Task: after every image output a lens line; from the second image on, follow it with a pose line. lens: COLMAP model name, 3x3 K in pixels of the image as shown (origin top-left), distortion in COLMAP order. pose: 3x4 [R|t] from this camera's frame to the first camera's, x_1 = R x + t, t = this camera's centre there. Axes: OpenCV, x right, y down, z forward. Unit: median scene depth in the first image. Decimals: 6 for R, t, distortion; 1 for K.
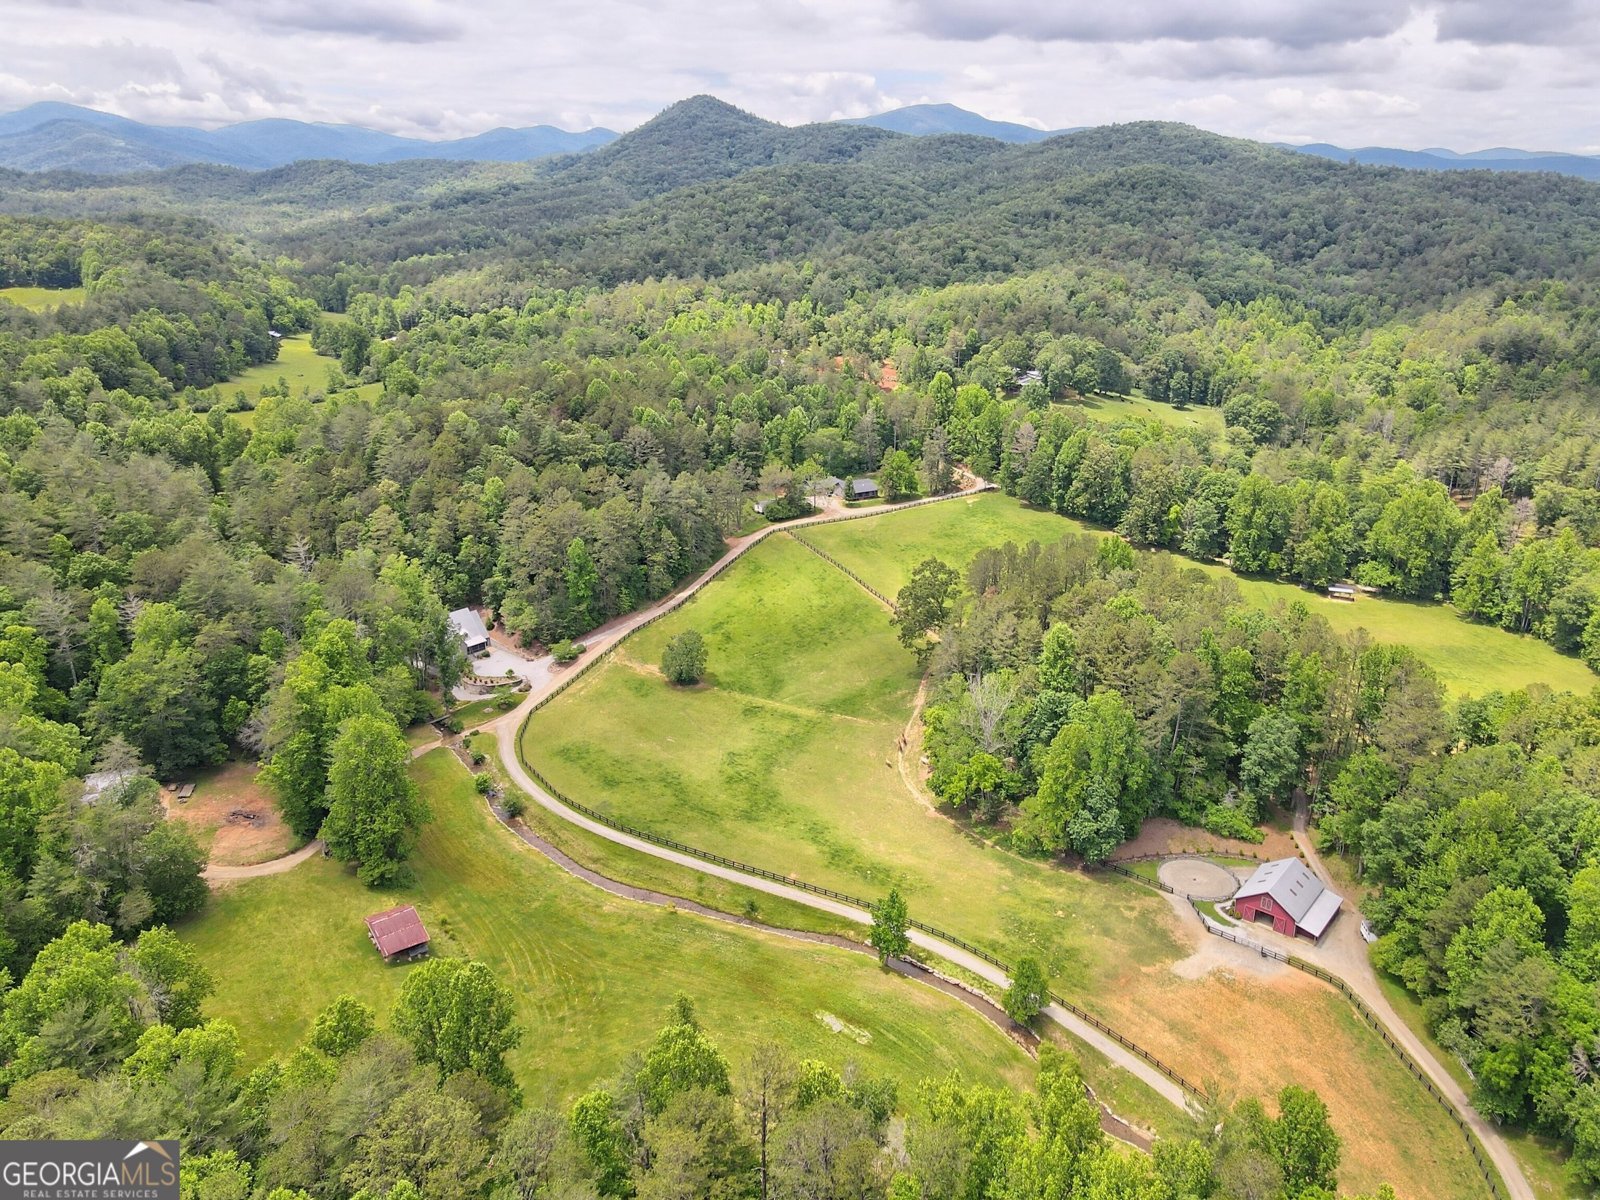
lens RADIAL K [[1197.6, 0, 804.7], [0, 1197.6, 595.8], [0, 0, 1]] dist [-0.012127, 0.047399]
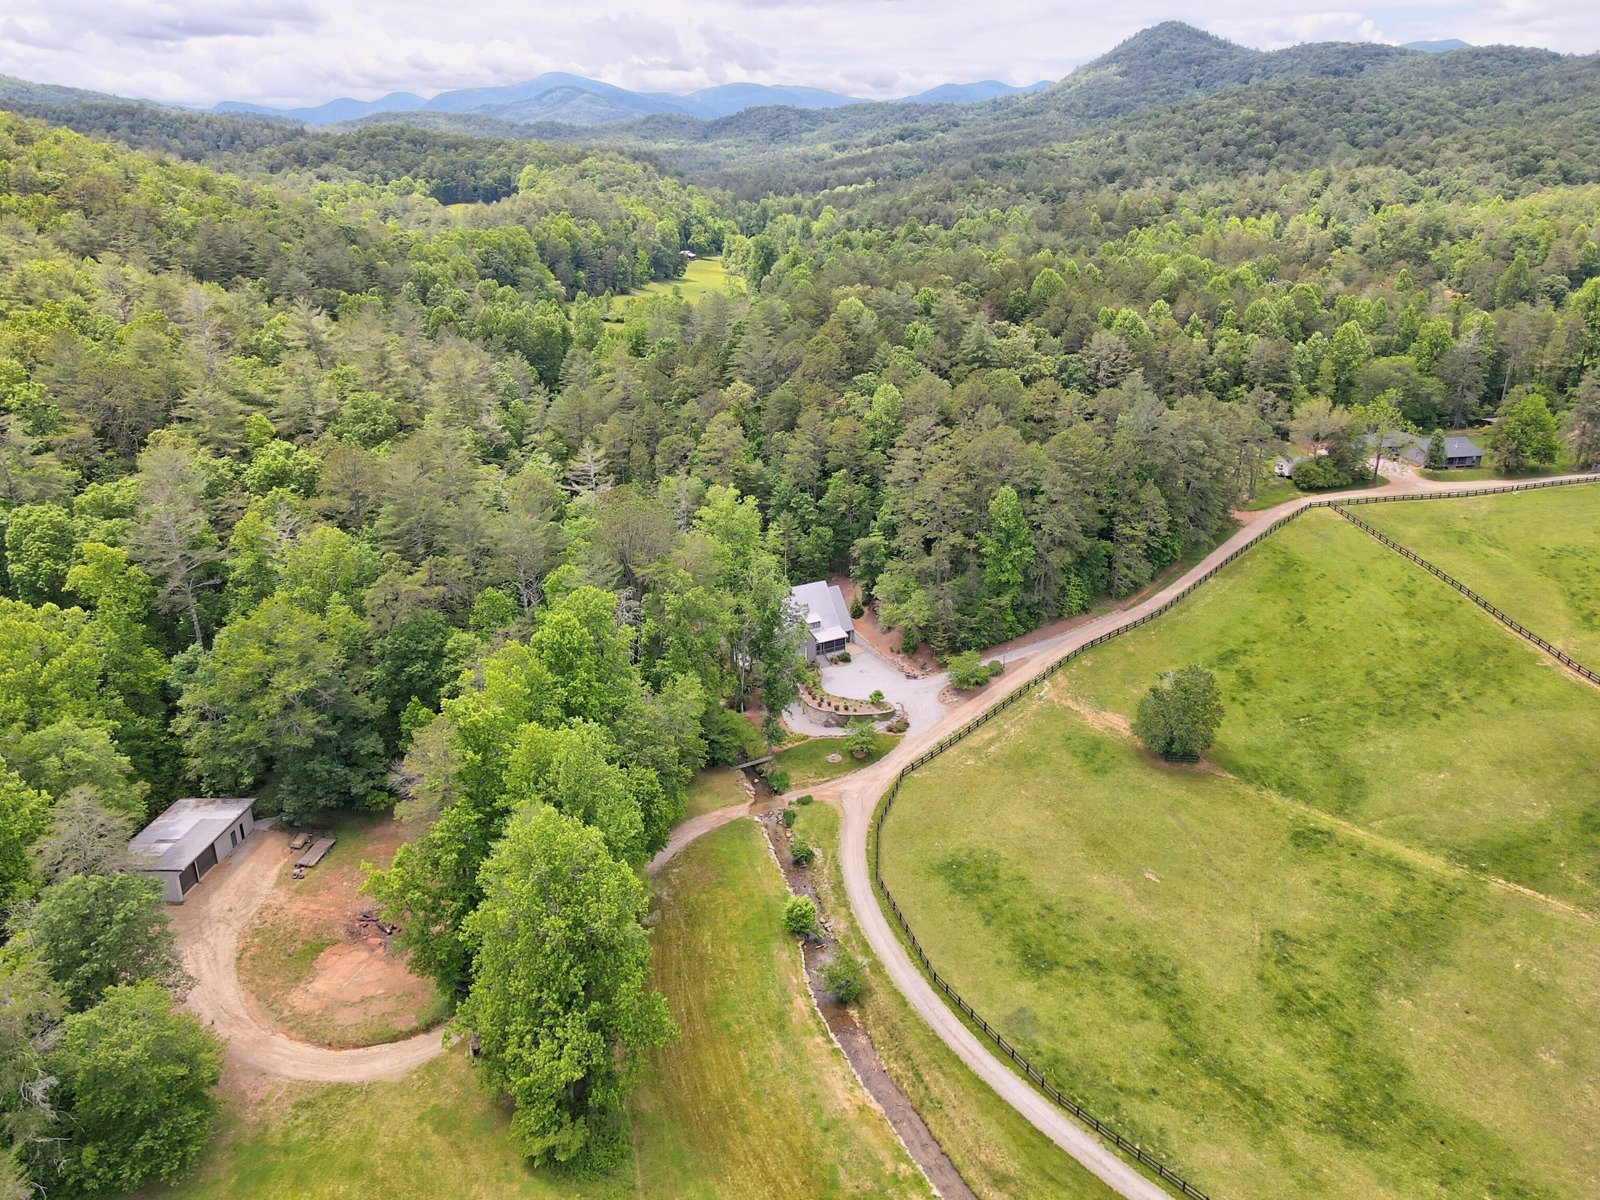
lens RADIAL K [[1197.6, 0, 804.7], [0, 1197.6, 595.8], [0, 0, 1]] dist [-0.012127, 0.047399]
pose [[0.942462, 0.111545, -0.315156, -0.085080], [-0.102638, 0.993710, 0.044777, -0.009014], [0.318169, -0.009854, 0.947983, 0.370326]]
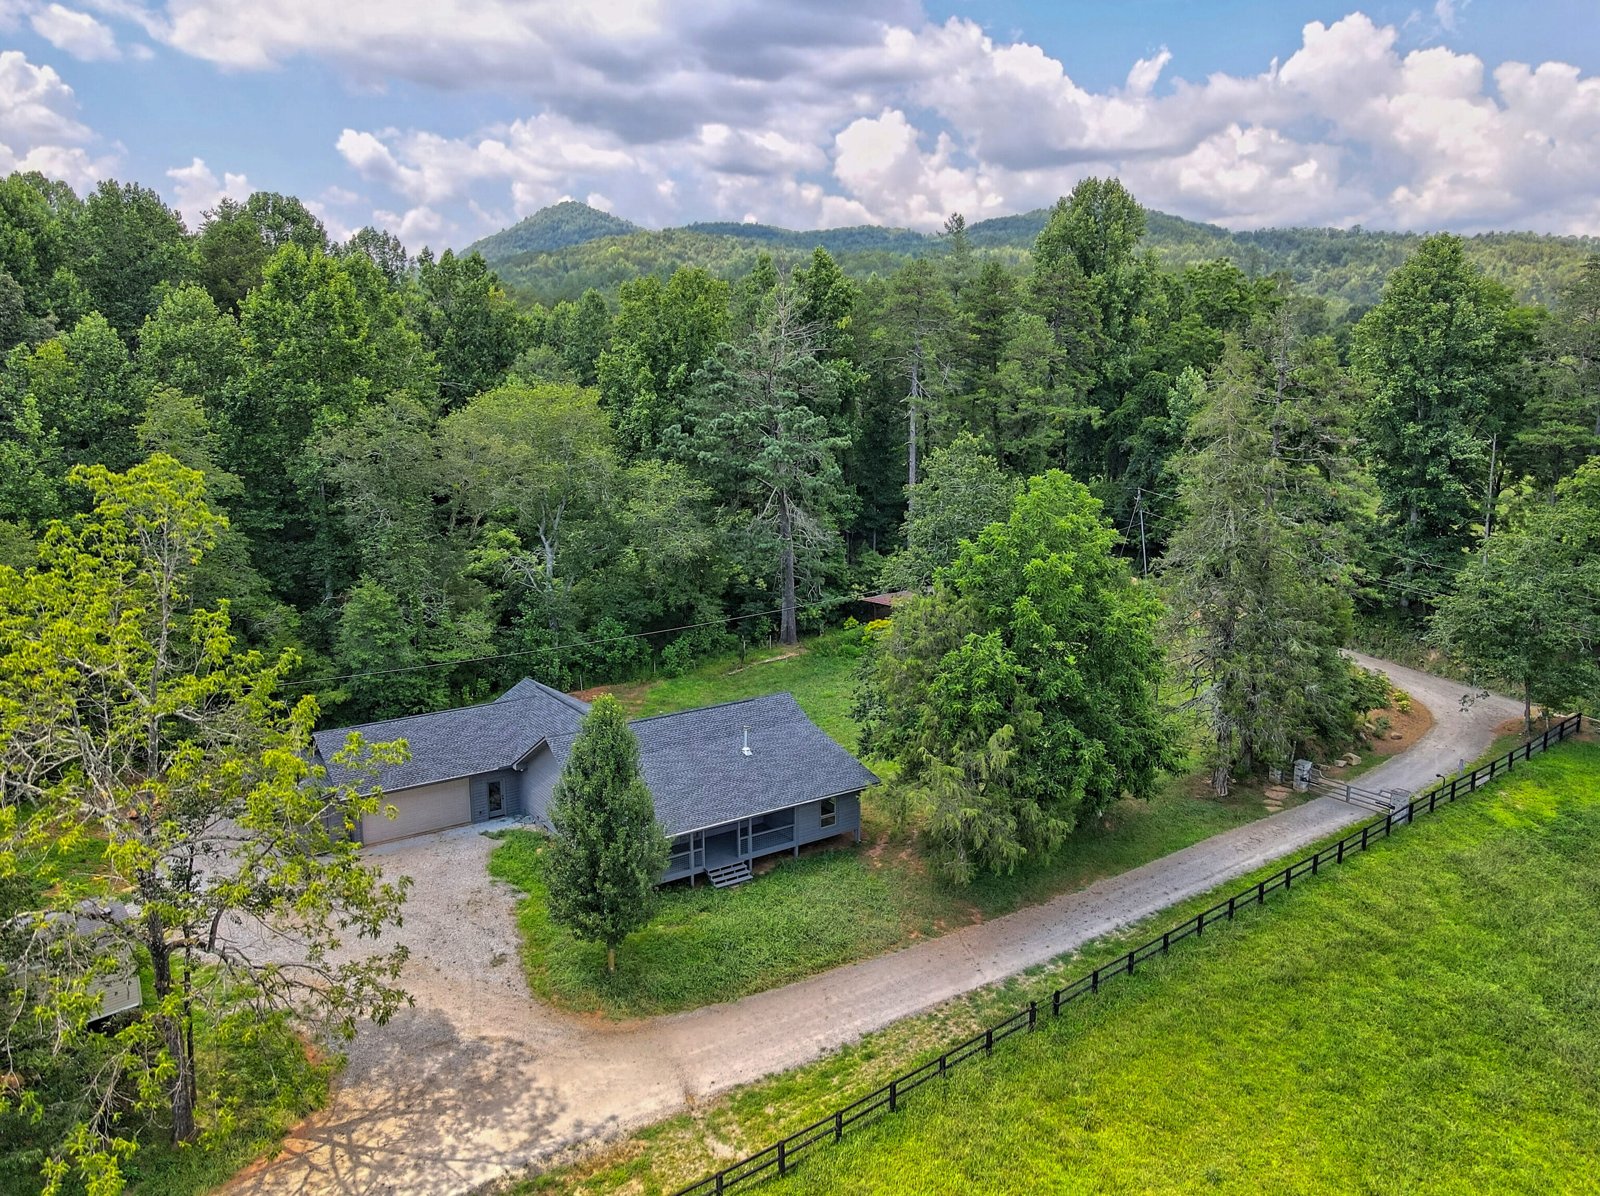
lens RADIAL K [[1197.6, 0, 804.7], [0, 1197.6, 593.8], [0, 0, 1]] dist [-0.012127, 0.047399]
pose [[0.996336, -0.024622, 0.081907, 0.057322], [0.034360, 0.992217, -0.119685, -0.119619], [-0.078323, 0.122061, 0.989427, 1.104075]]
